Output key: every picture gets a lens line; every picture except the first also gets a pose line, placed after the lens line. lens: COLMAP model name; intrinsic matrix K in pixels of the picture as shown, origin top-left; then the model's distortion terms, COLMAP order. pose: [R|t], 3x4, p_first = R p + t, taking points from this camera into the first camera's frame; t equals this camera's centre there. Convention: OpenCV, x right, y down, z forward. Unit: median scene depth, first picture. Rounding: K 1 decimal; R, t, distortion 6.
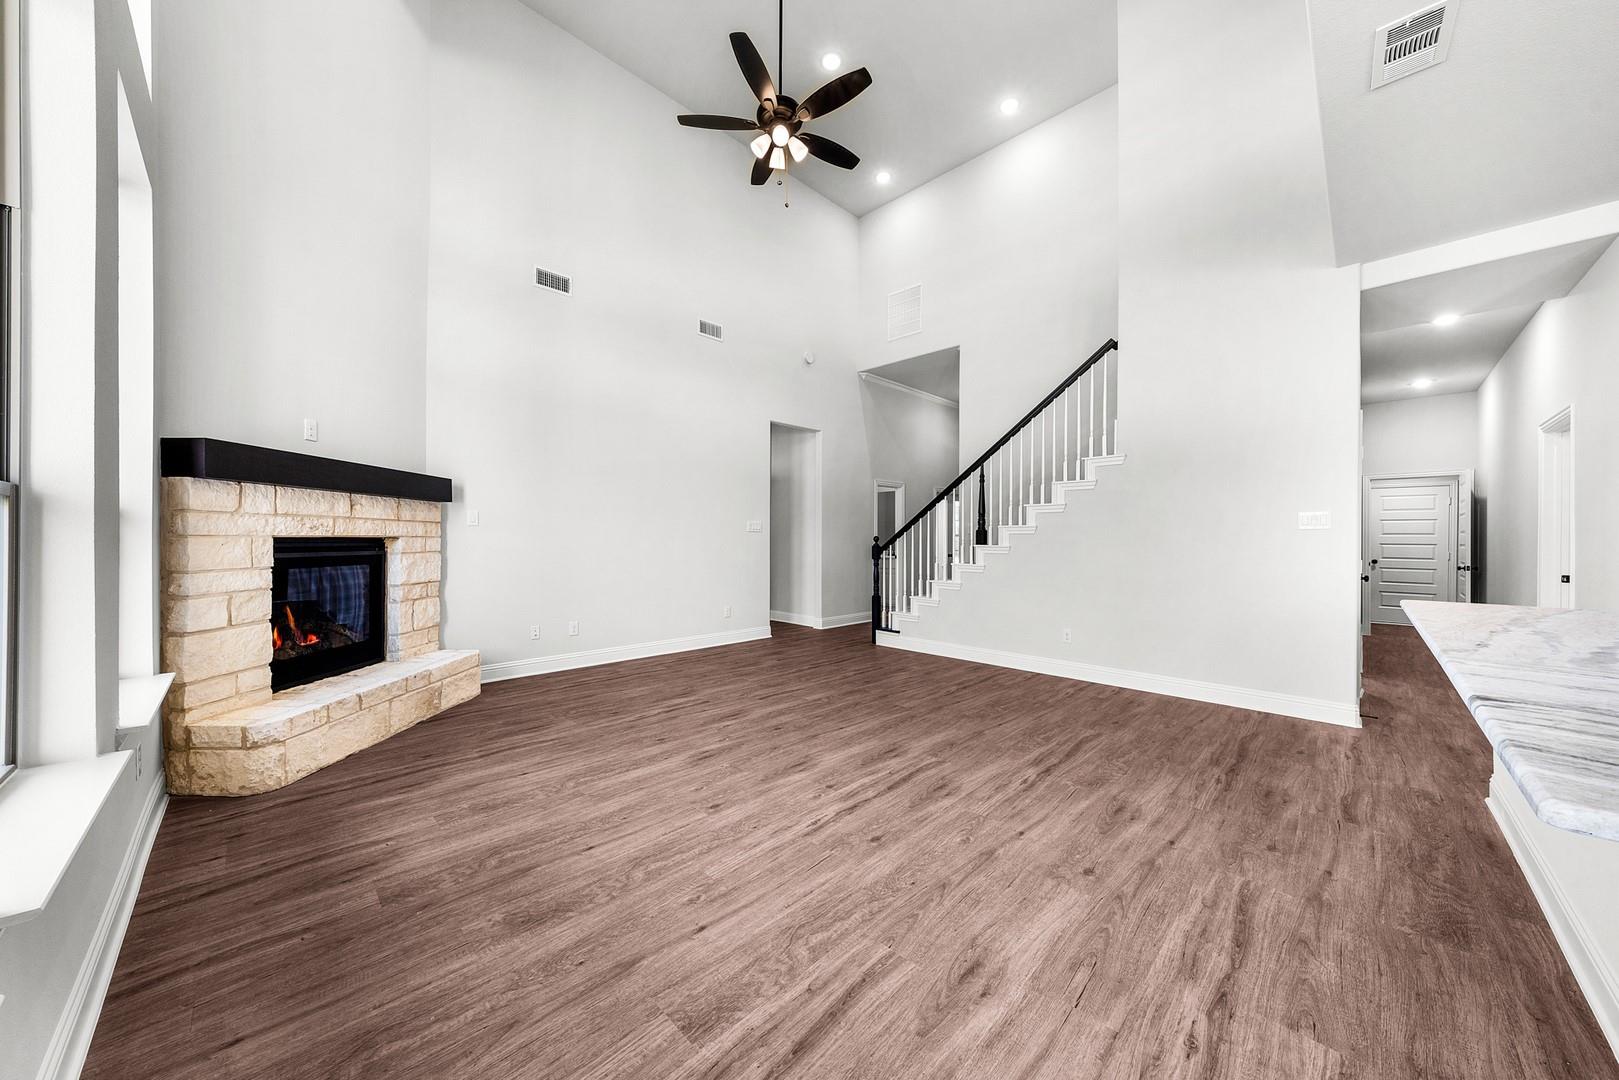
lens RADIAL K [[559.4, 0, 810.8], [0, 559.4, 543.4], [0, 0, 1]] dist [0.000838, 0.000167]
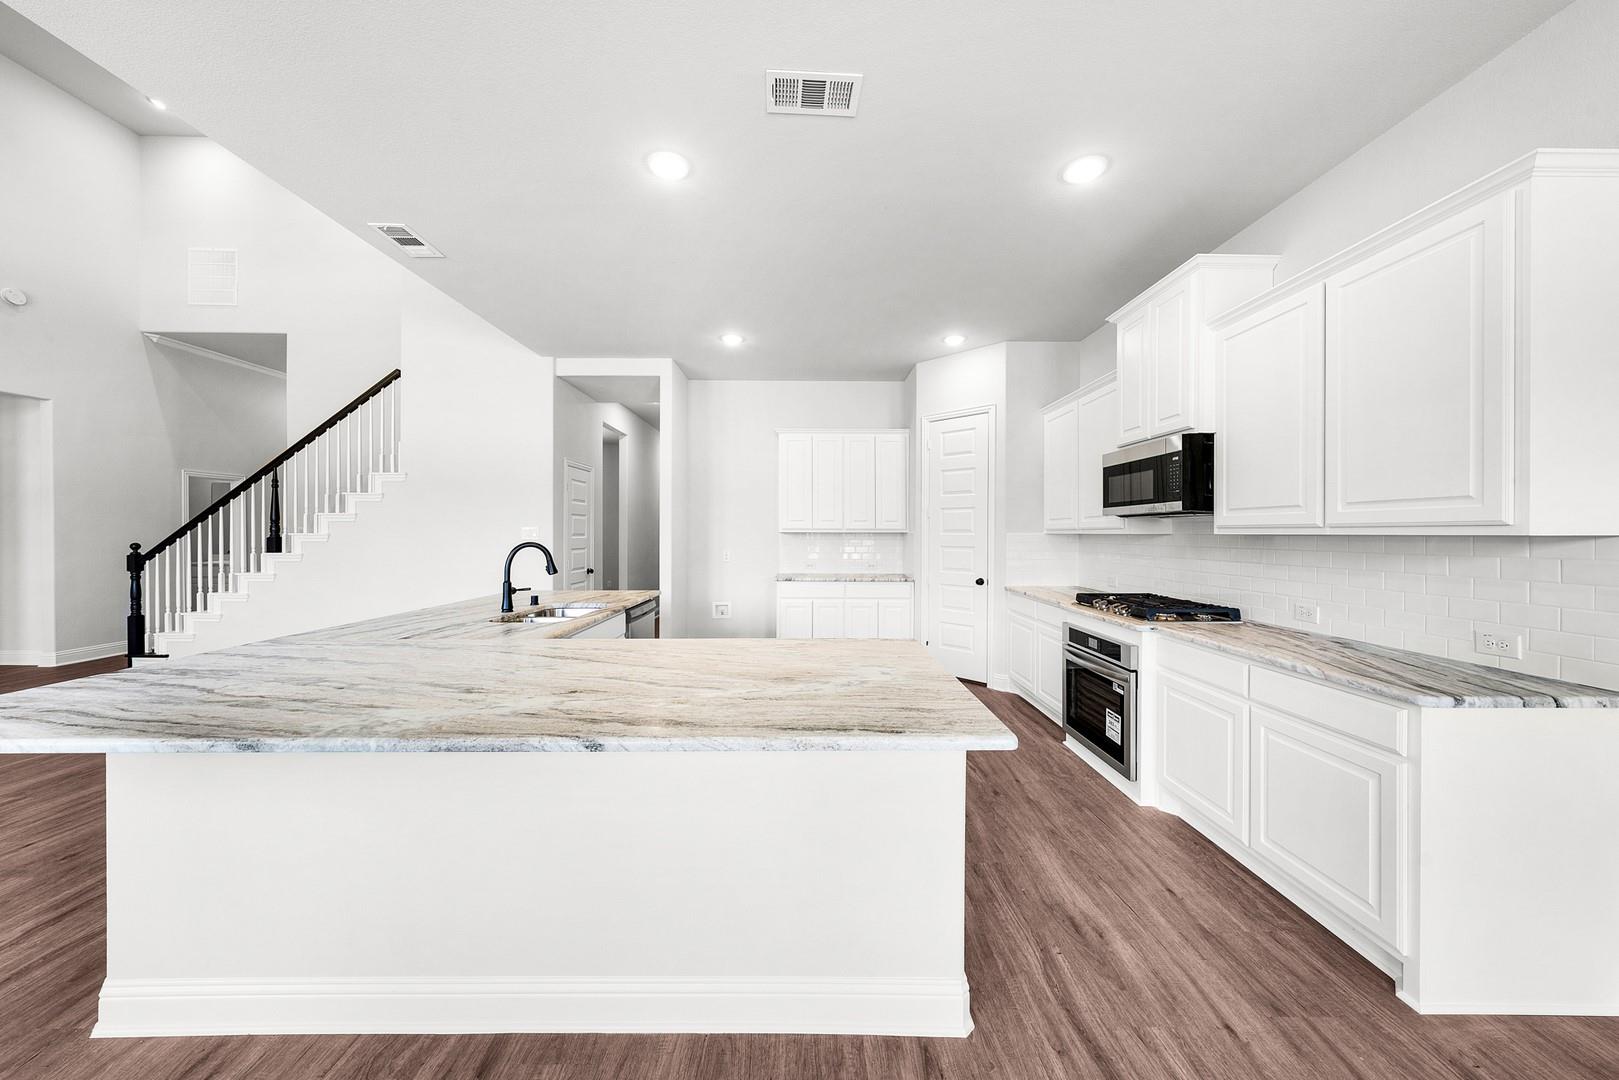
lens RADIAL K [[559.4, 0, 810.0], [0, 559.4, 530.6], [0, 0, 1]] dist [0.000838, 0.000167]
pose [[0.704974, -0.005149, 0.709215, 0.247921], [0.005932, 0.999981, 0.001363, -0.028034], [-0.709209, 0.003246, 0.704991, -0.300000]]
